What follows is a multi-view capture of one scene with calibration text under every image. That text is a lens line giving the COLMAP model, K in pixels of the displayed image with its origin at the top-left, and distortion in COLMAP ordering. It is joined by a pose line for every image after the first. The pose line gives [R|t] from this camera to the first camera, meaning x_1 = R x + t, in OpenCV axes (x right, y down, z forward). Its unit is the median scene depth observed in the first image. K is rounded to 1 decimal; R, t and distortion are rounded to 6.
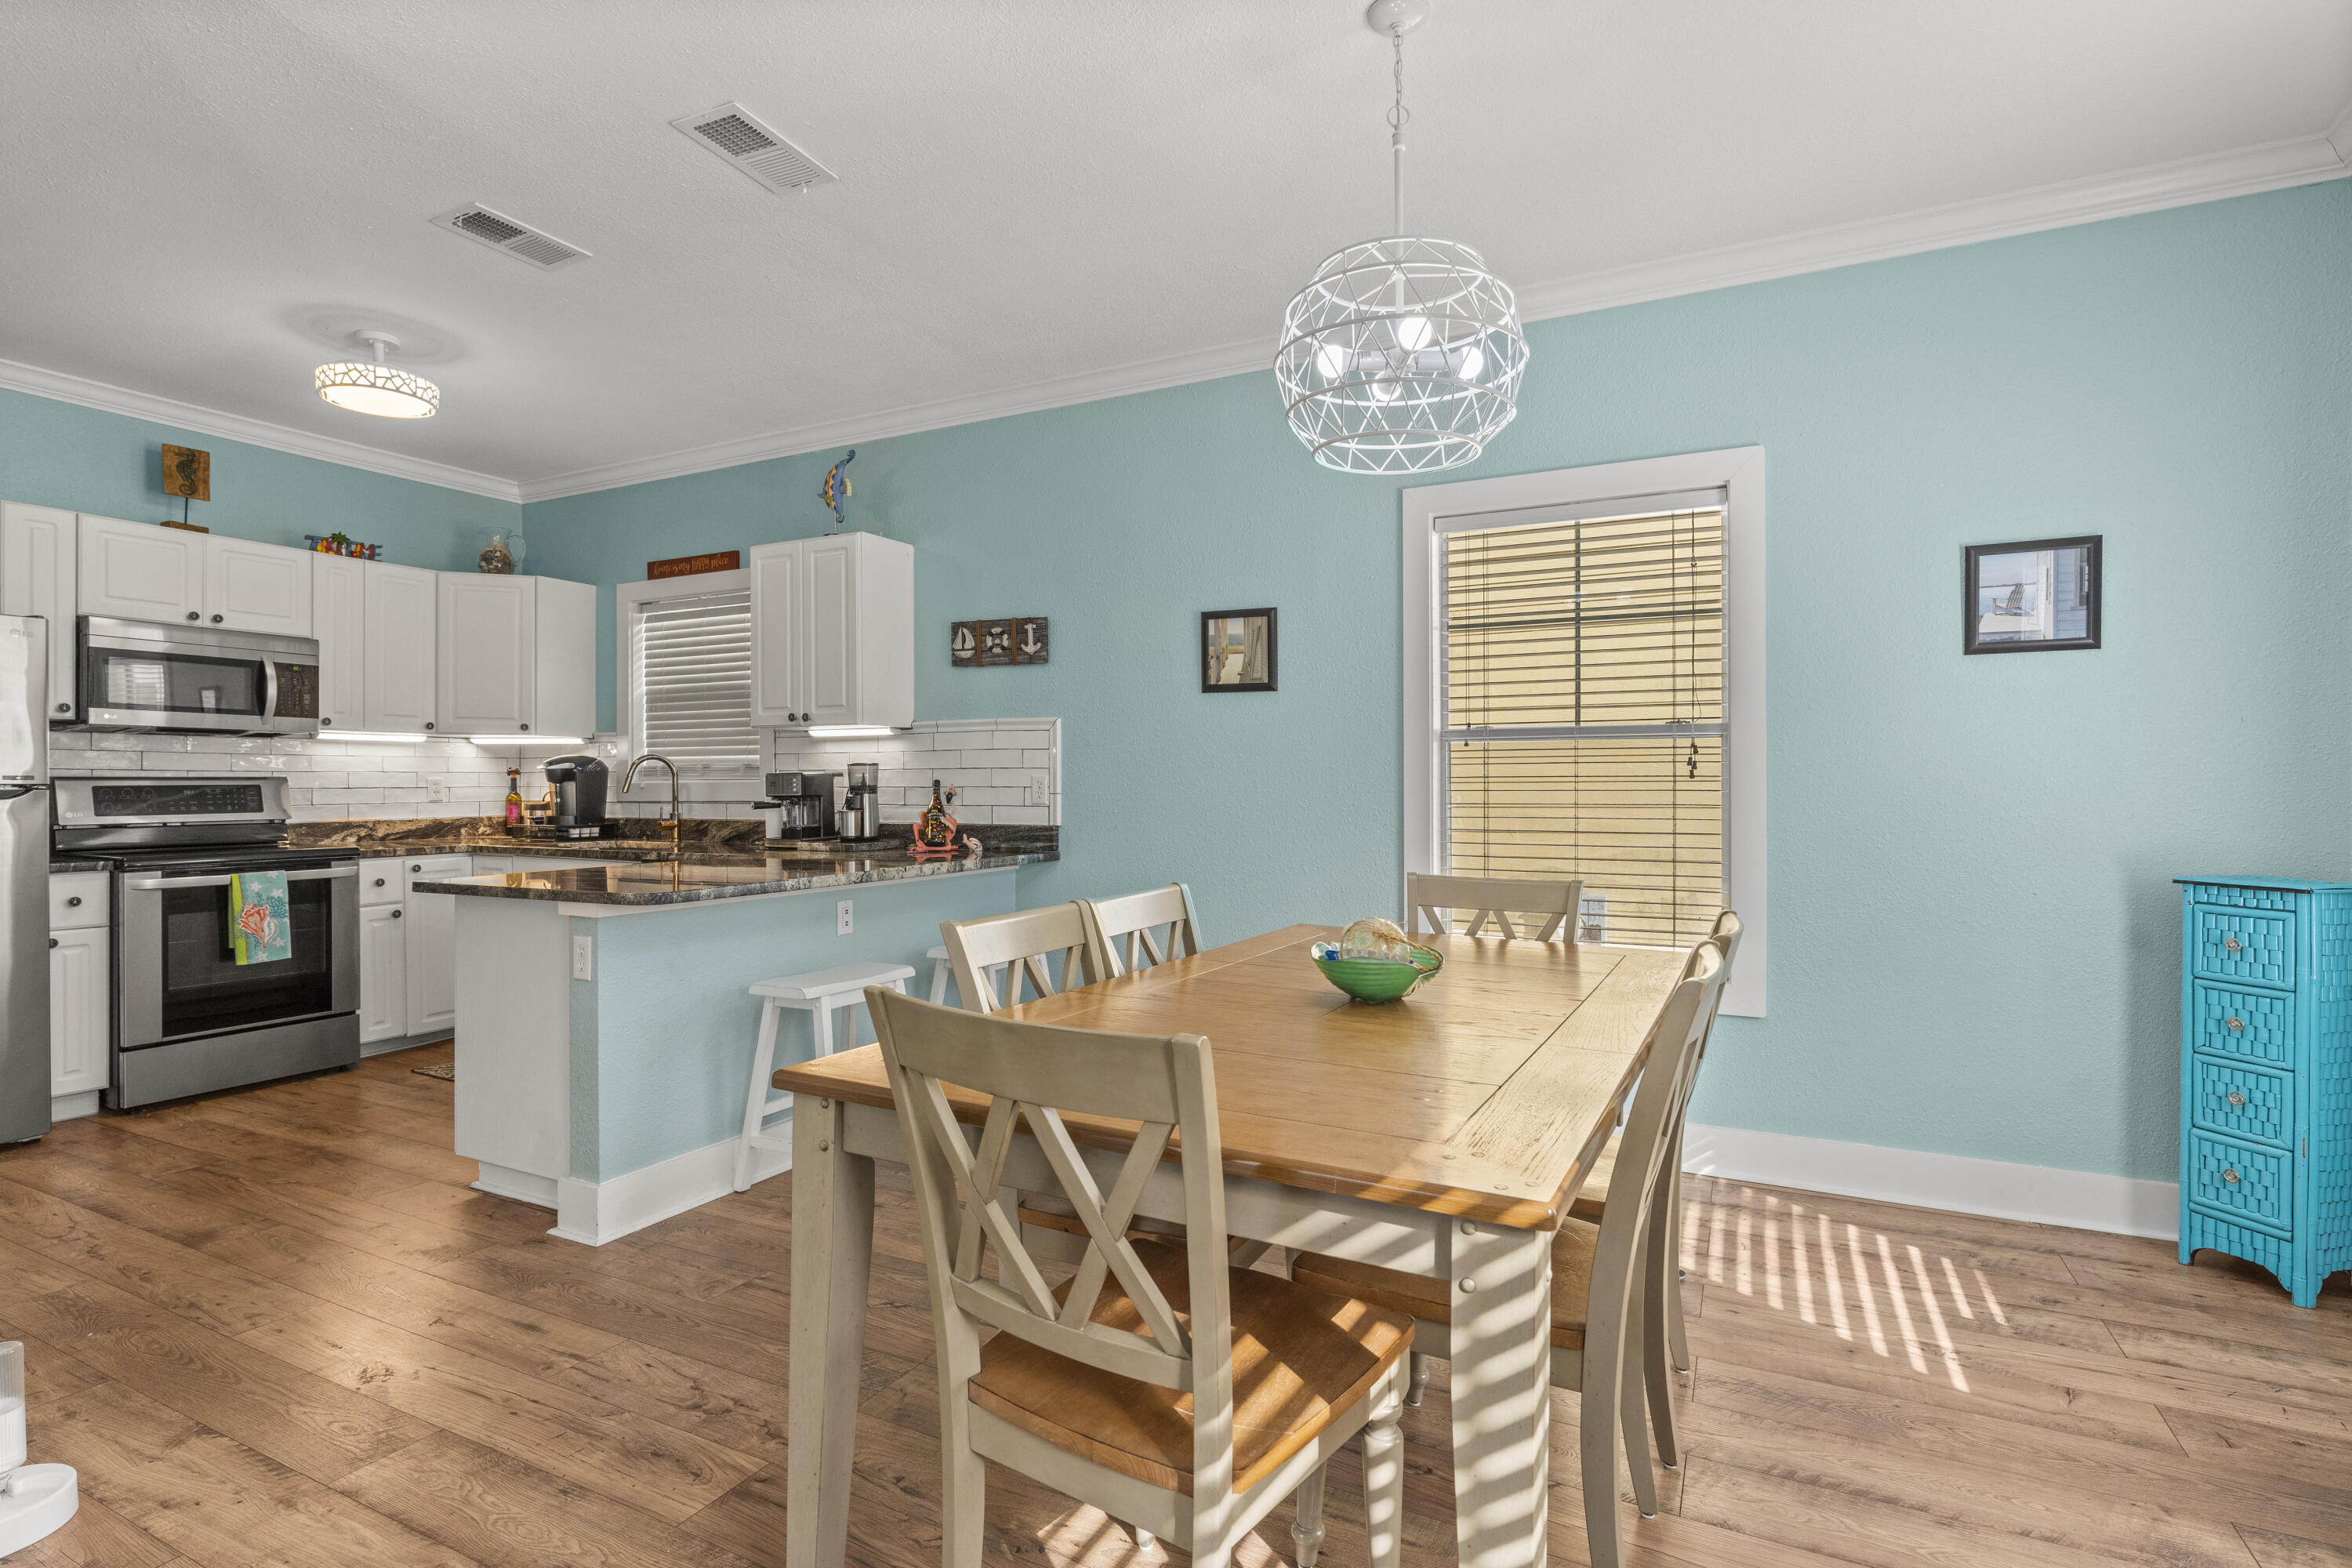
lens RADIAL K [[1120.4, 0, 1169.5], [0, 1120.4, 788.7], [0, 0, 1]] dist [-0.002636, -0.000592]
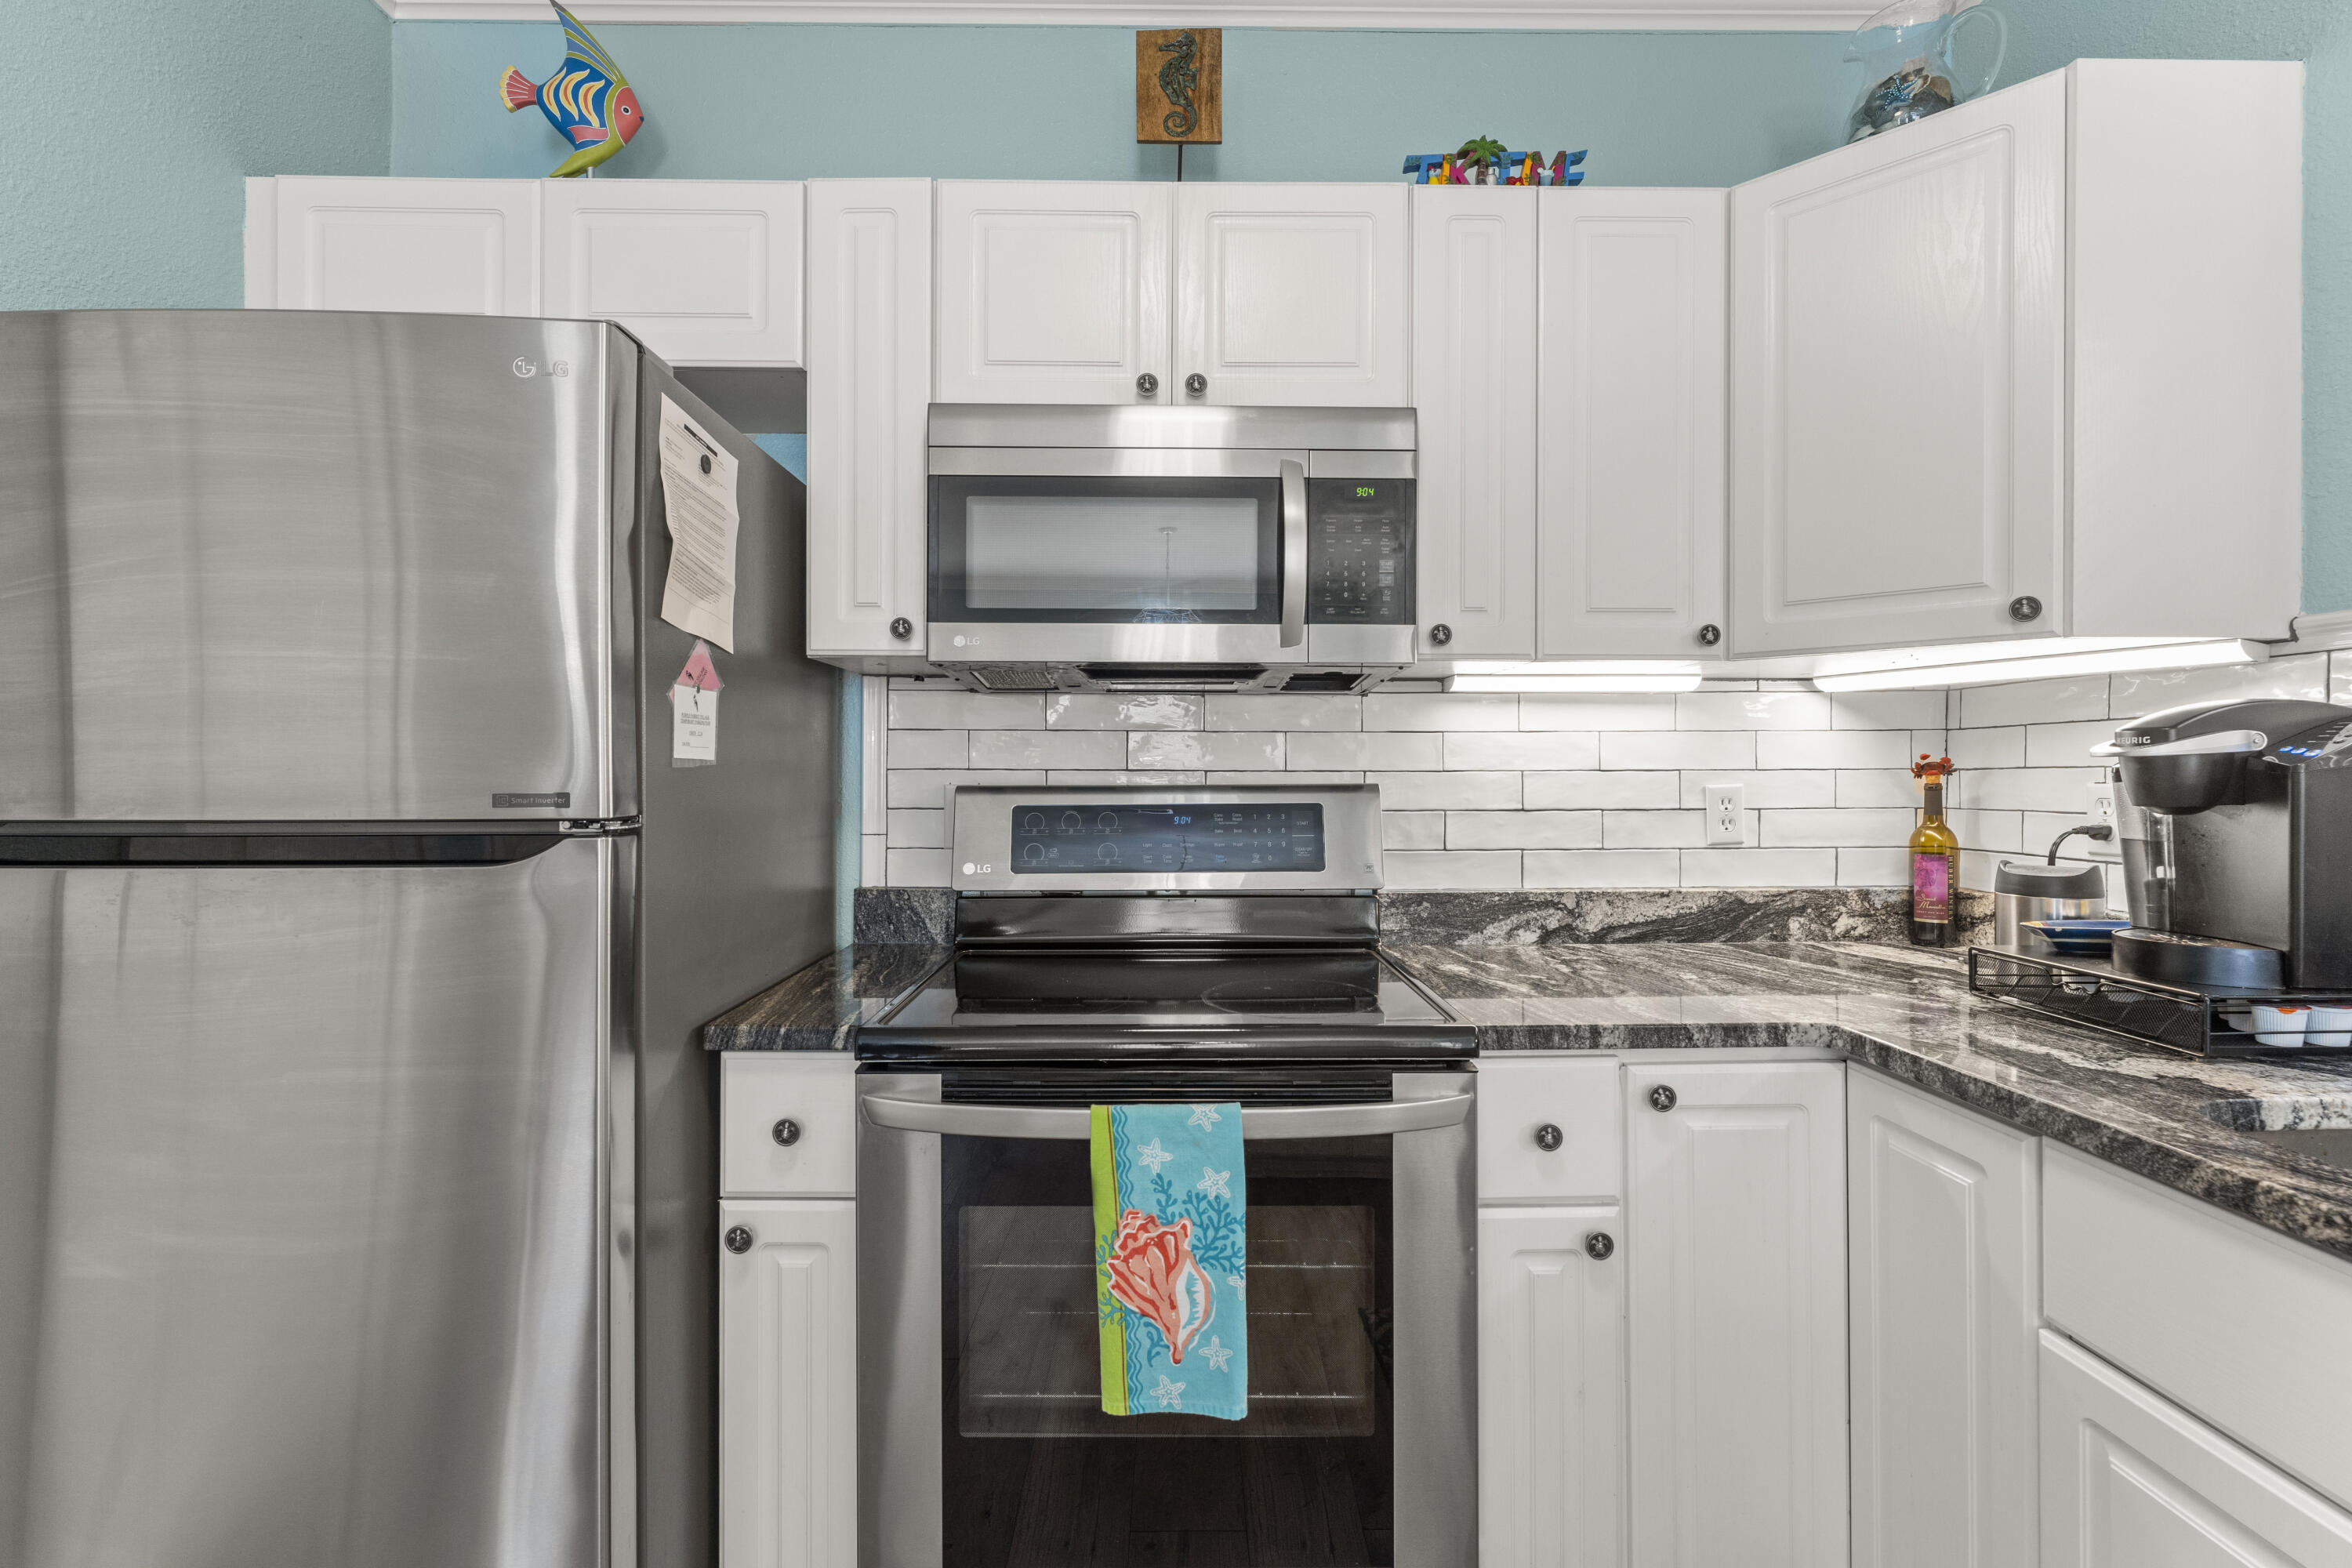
lens RADIAL K [[1016.5, 0, 1172.3], [0, 1016.5, 773.6], [0, 0, 1]] dist [-0.002666, -0.000439]
pose [[0.470981, -0.000680, -0.882143, -0.516234], [-0.004020, 0.999988, -0.002917, -0.013624], [0.882134, 0.004921, 0.470972, 0.788341]]
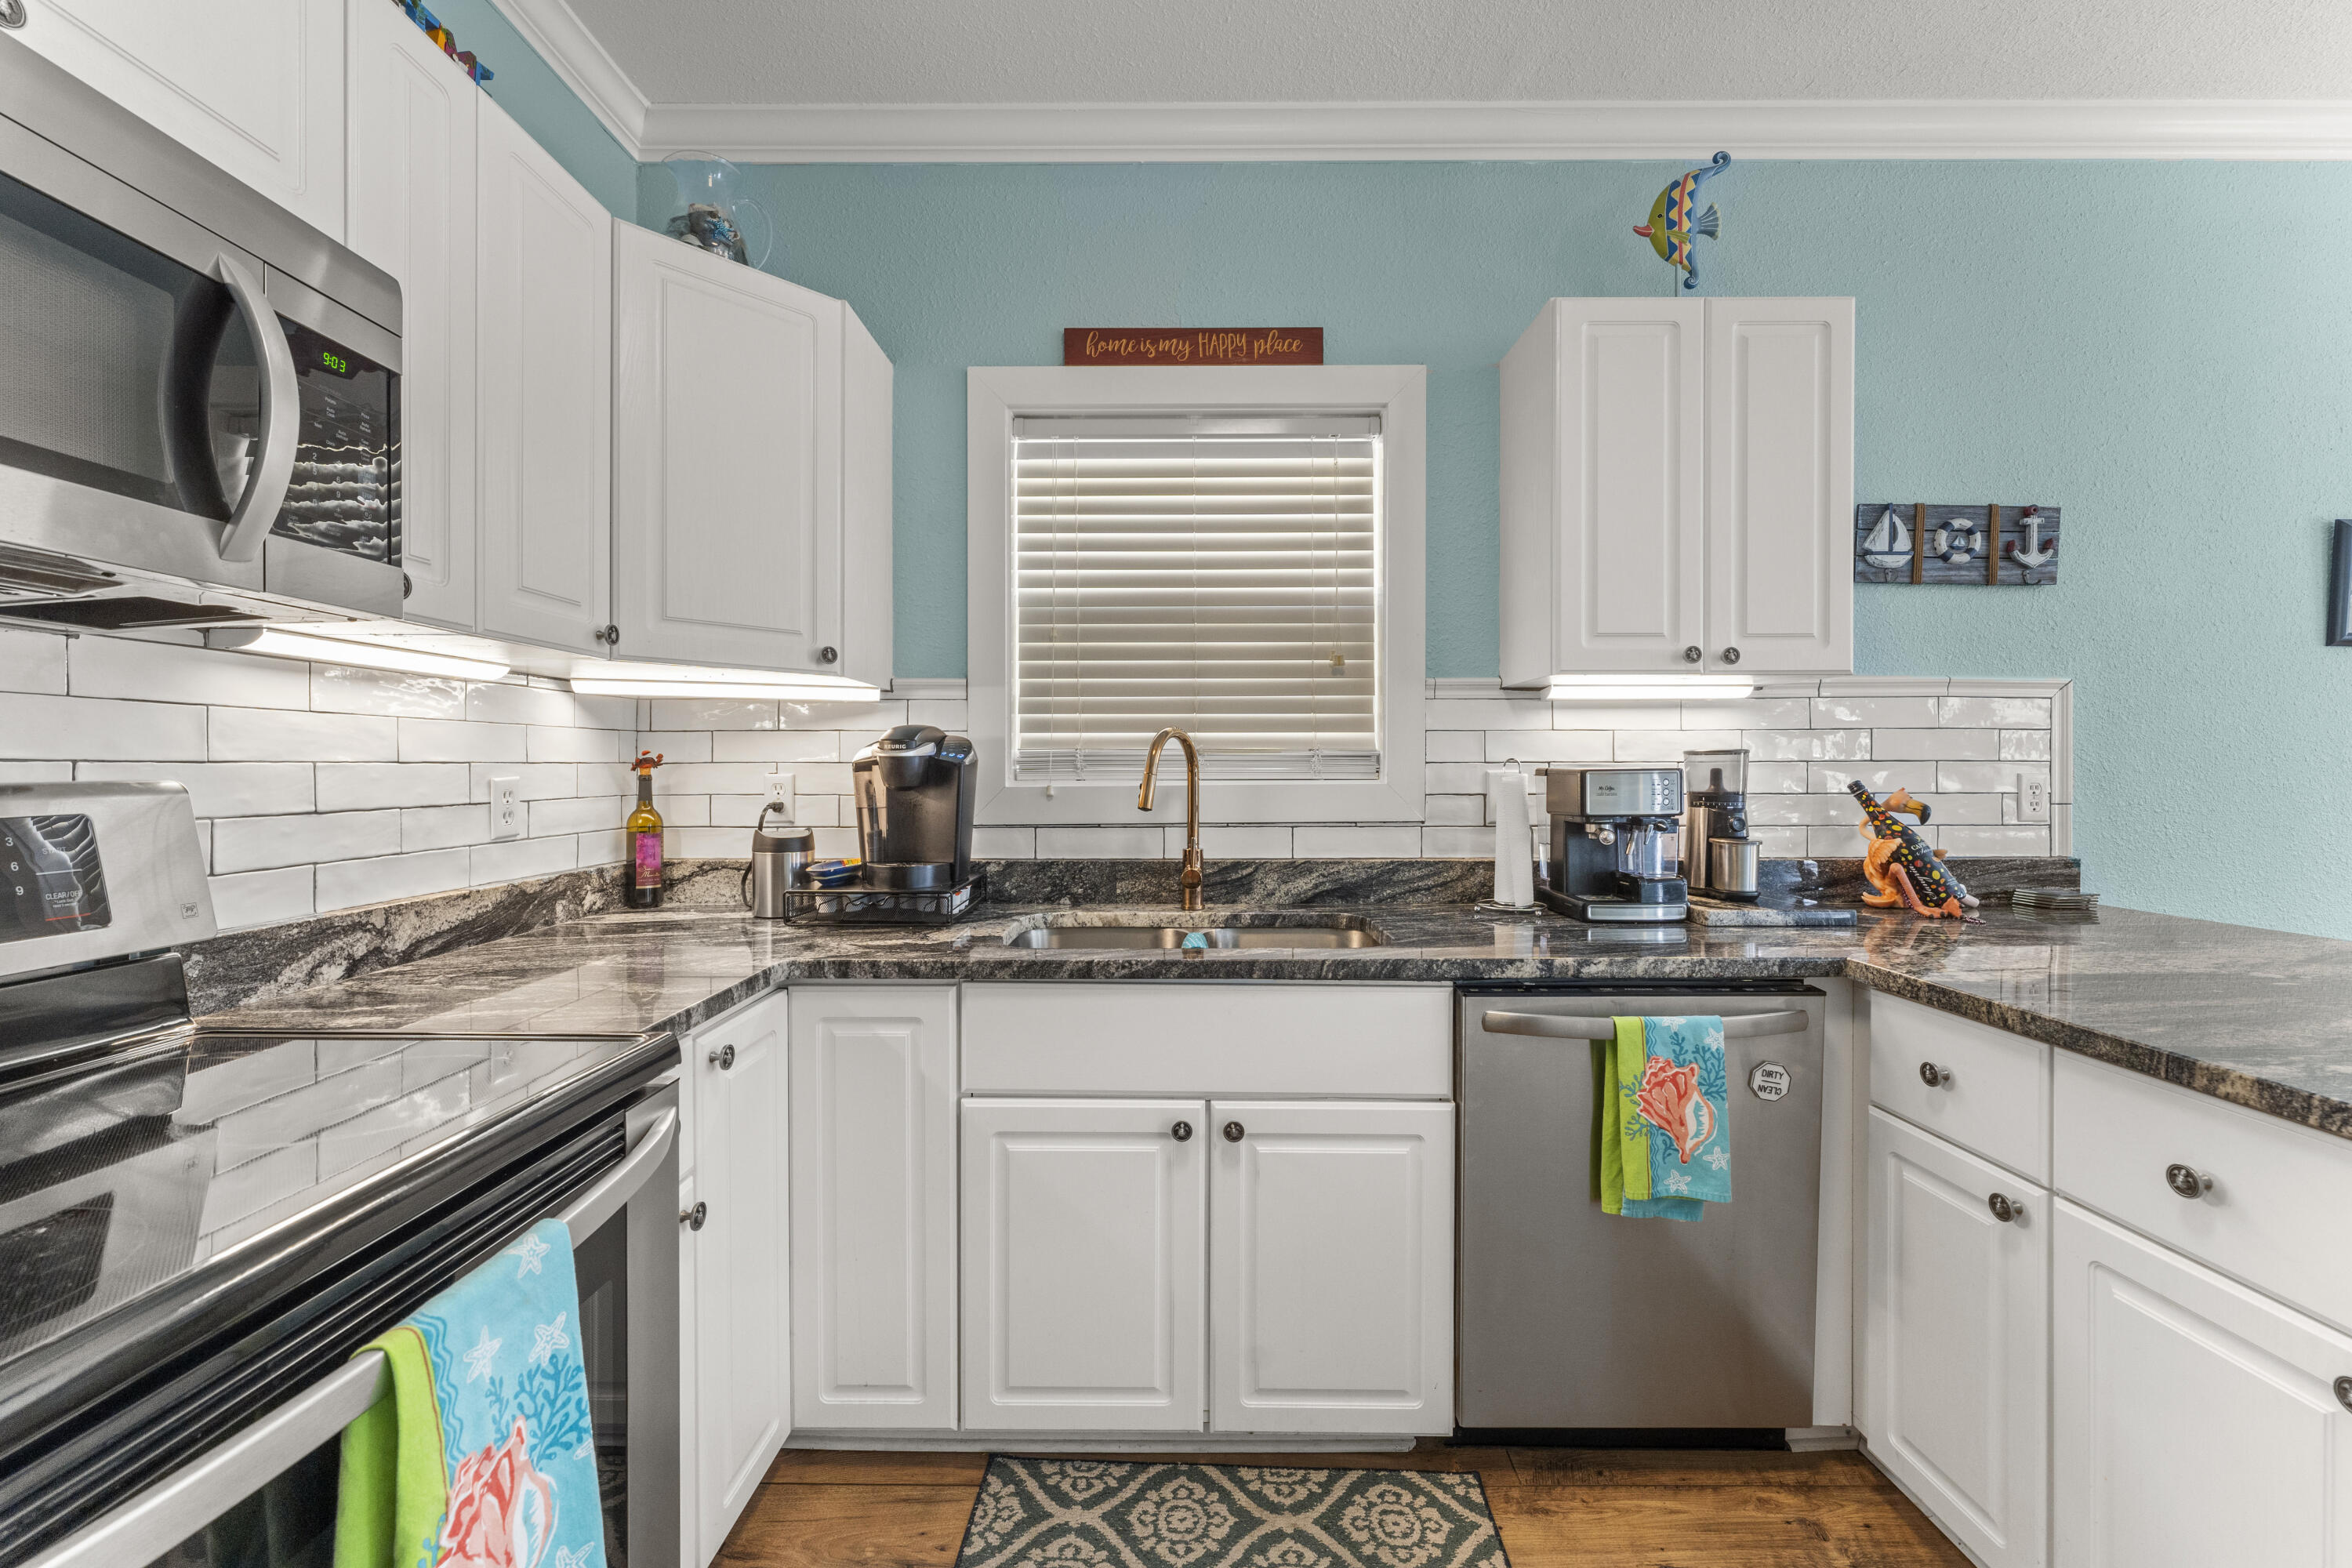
lens RADIAL K [[937.2, 0, 1176.9], [0, 937.2, 774.2], [0, 0, 1]] dist [-0.000545, -0.000076]
pose [[0.890228, -0.002607, 0.455507, -0.706504], [0.002238, 0.999997, 0.001350, -0.012546], [-0.455509, -0.000182, 0.890231, 0.720859]]
